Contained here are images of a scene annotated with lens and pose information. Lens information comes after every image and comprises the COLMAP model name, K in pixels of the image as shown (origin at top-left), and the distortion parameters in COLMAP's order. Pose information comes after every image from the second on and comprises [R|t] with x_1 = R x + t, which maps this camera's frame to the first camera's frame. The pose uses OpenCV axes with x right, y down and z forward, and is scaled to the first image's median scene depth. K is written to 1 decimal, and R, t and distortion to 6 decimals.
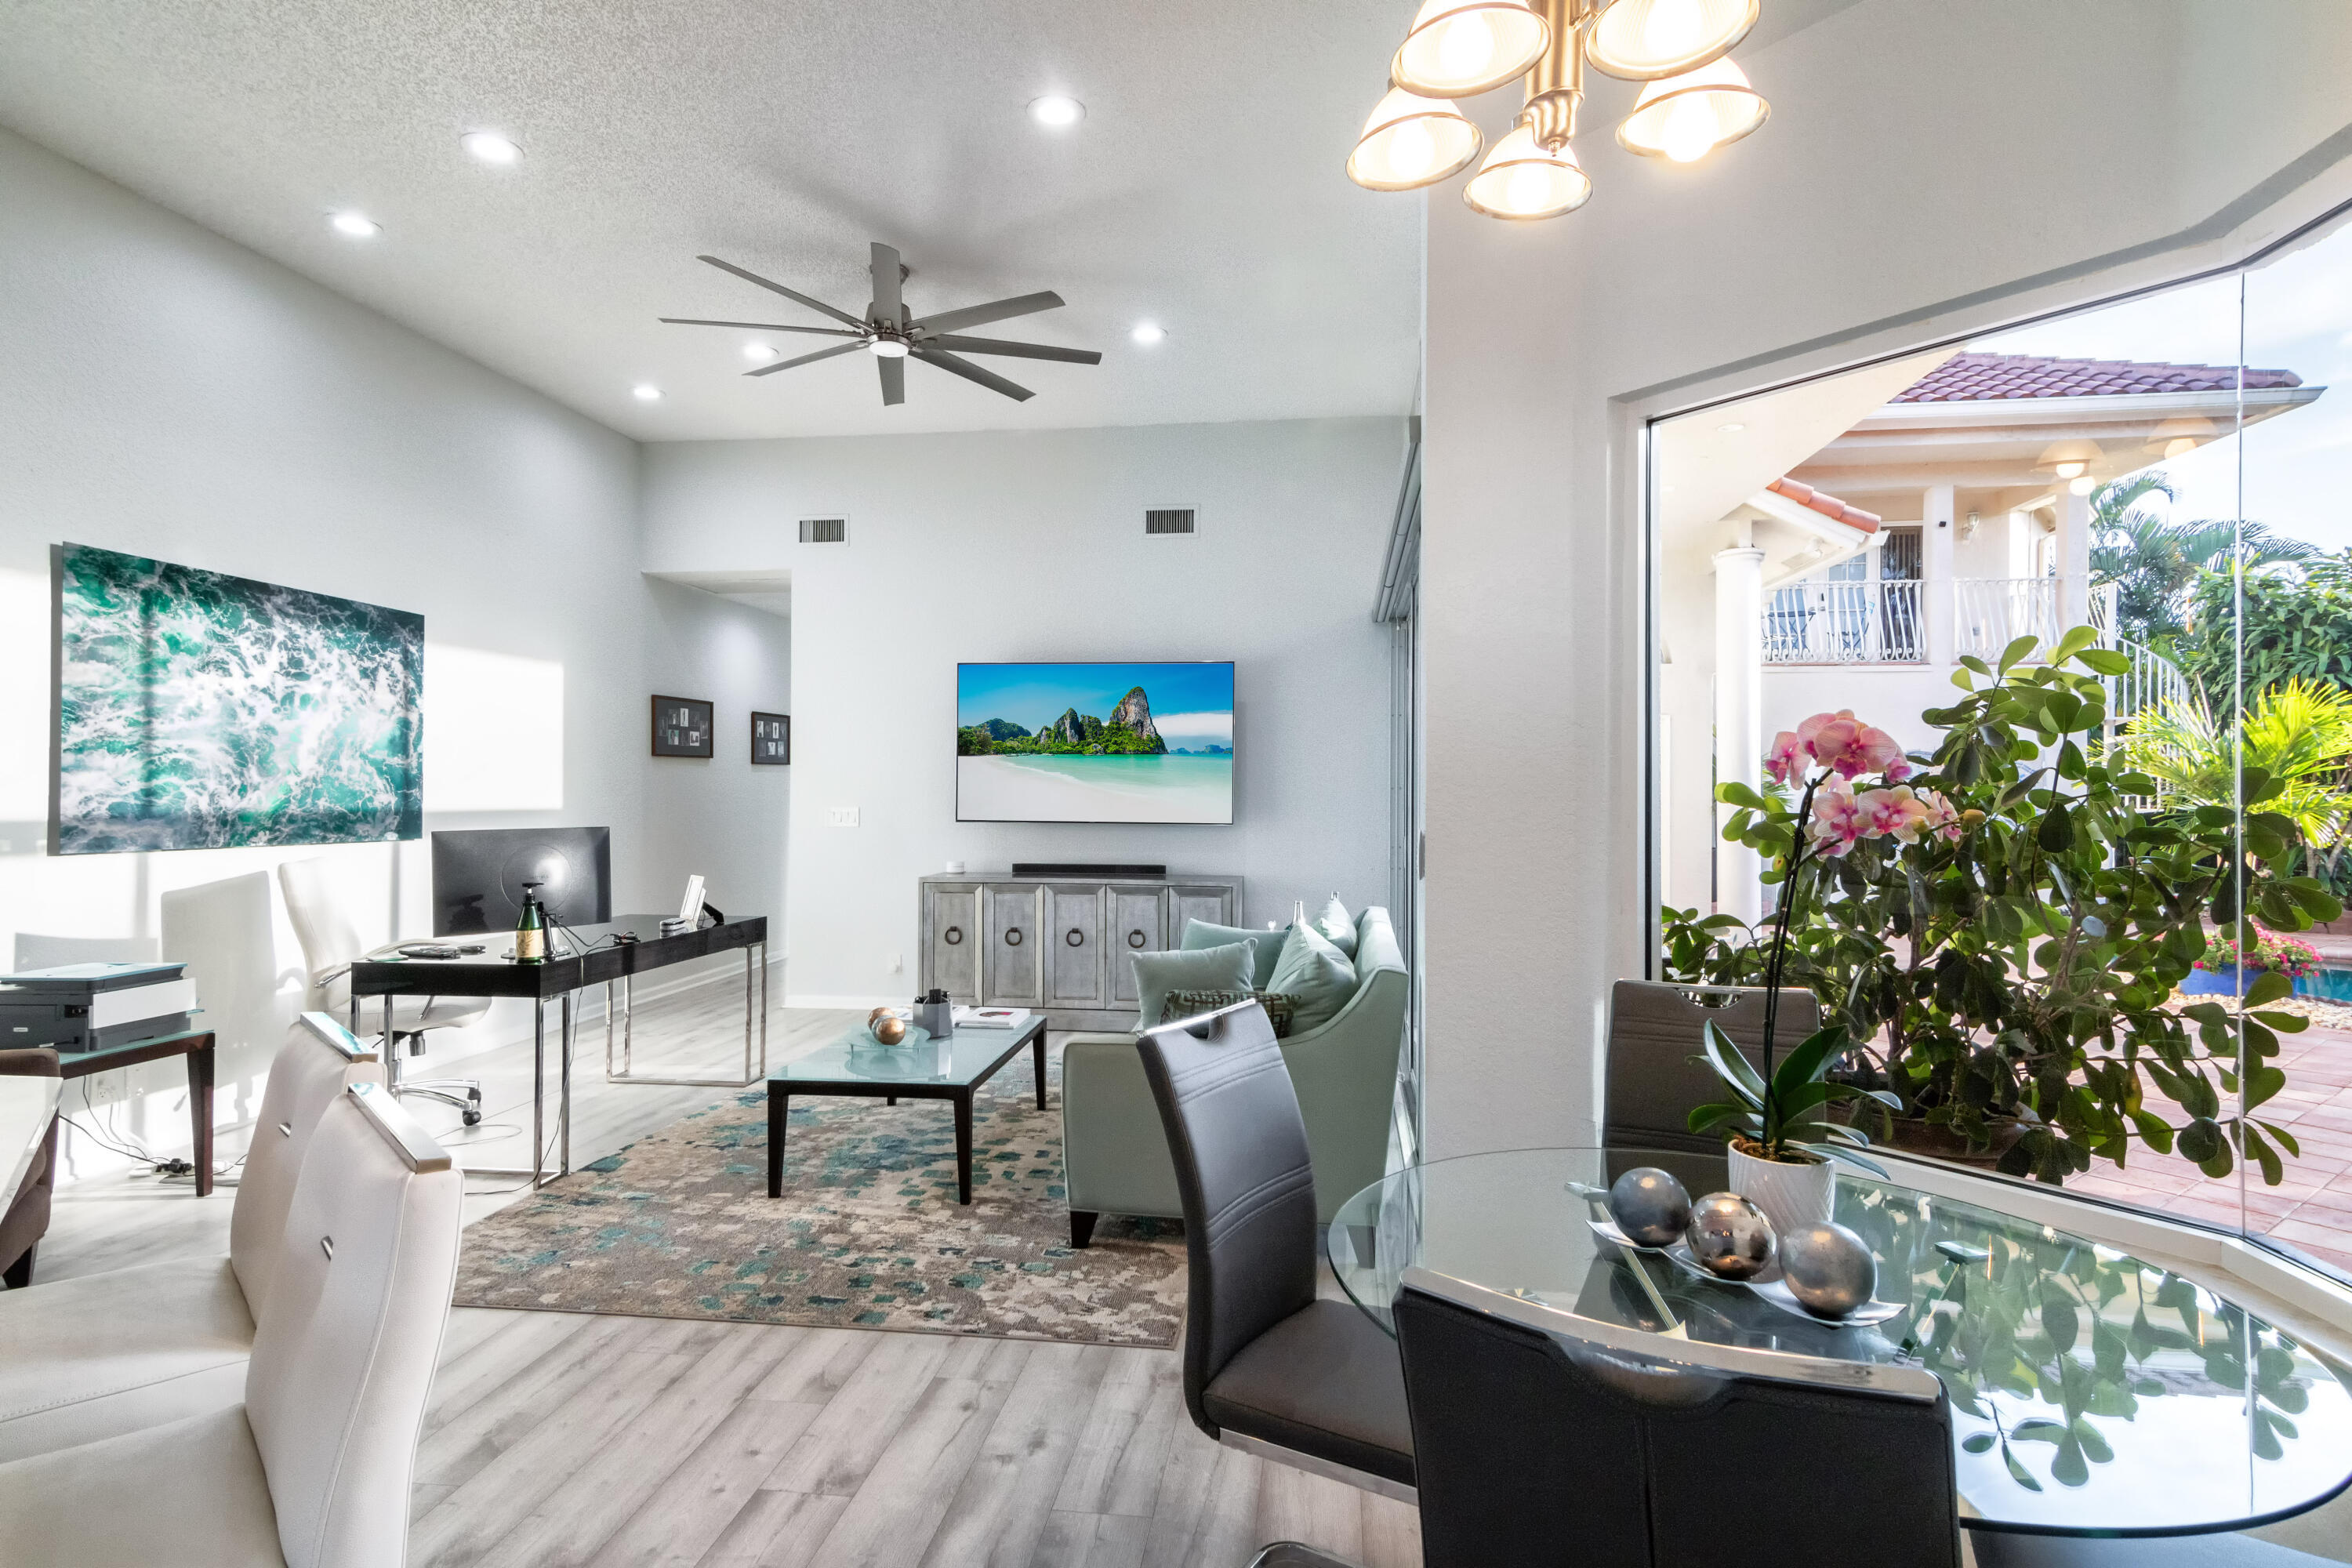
lens RADIAL K [[1170.6, 0, 1176.0], [0, 1170.6, 784.0], [0, 0, 1]] dist [-0.000856, 0.000125]
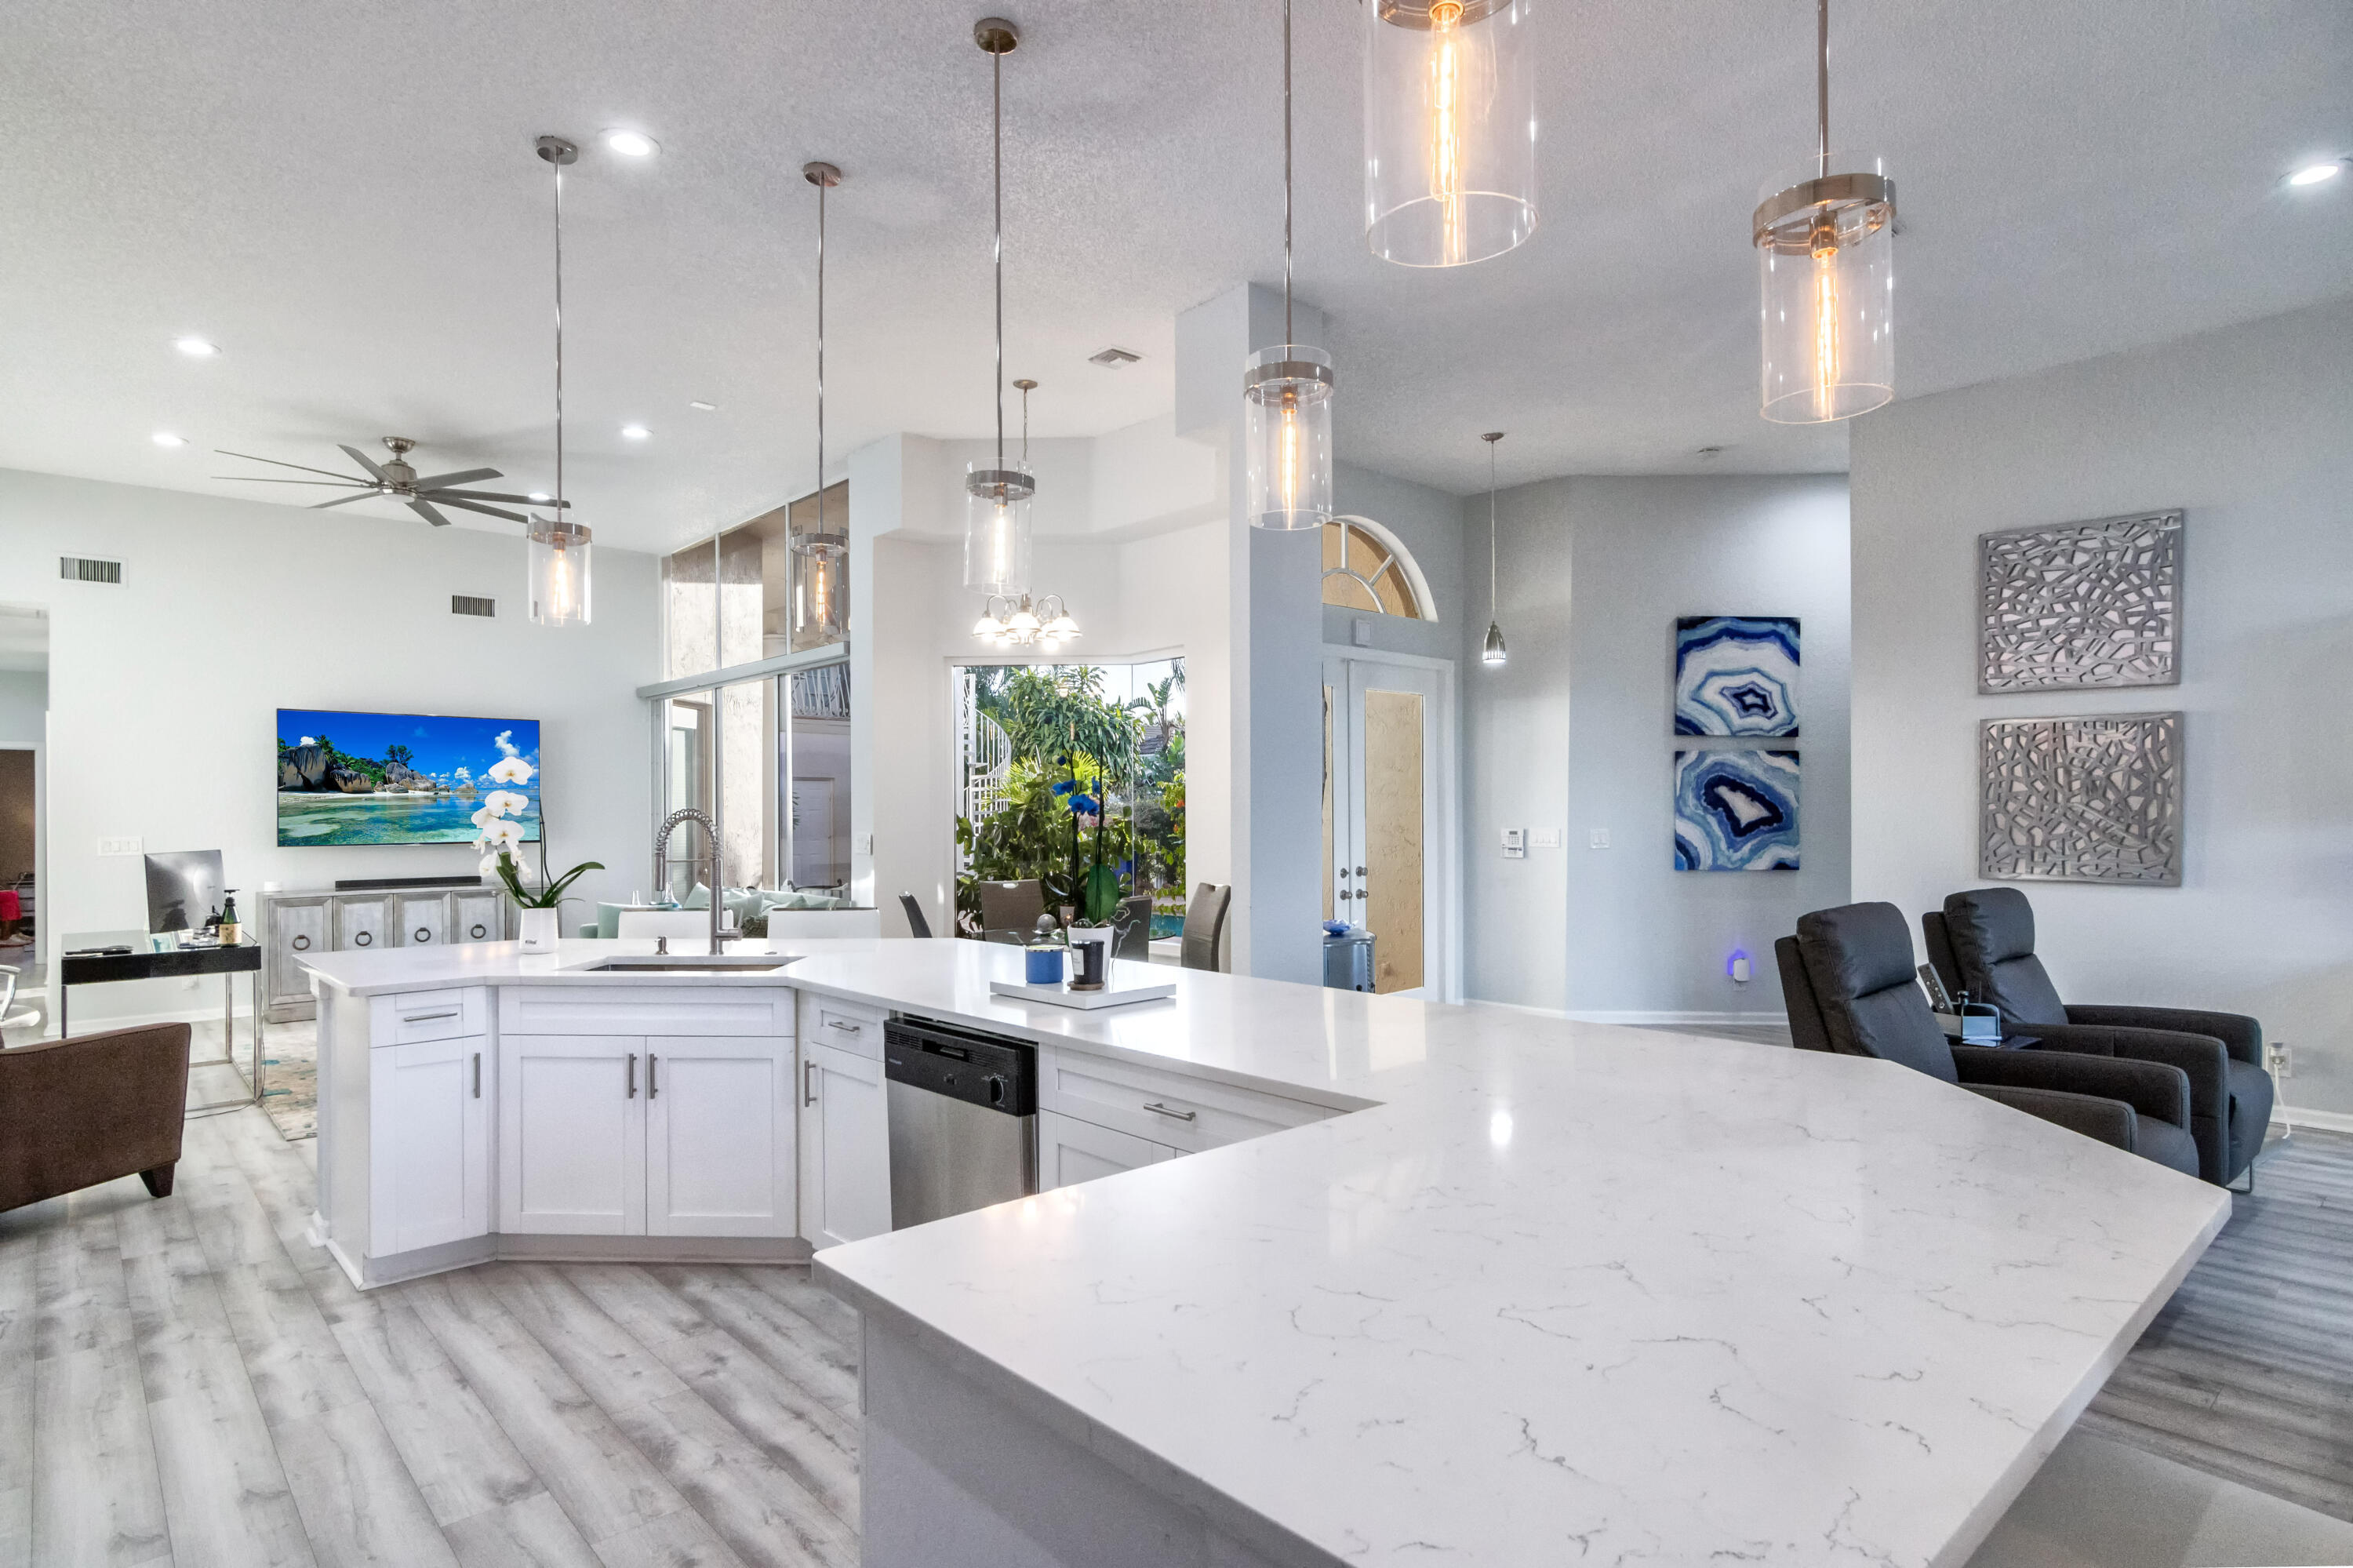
lens RADIAL K [[1227.2, 0, 1182.0], [0, 1227.2, 820.8], [0, 0, 1]] dist [0.002843, 0.000965]
pose [[0.633069, -0.007804, 0.774056, -0.586936], [0.004278, 0.999969, 0.006583, 0.003214], [-0.774084, -0.000856, 0.633083, -0.466000]]
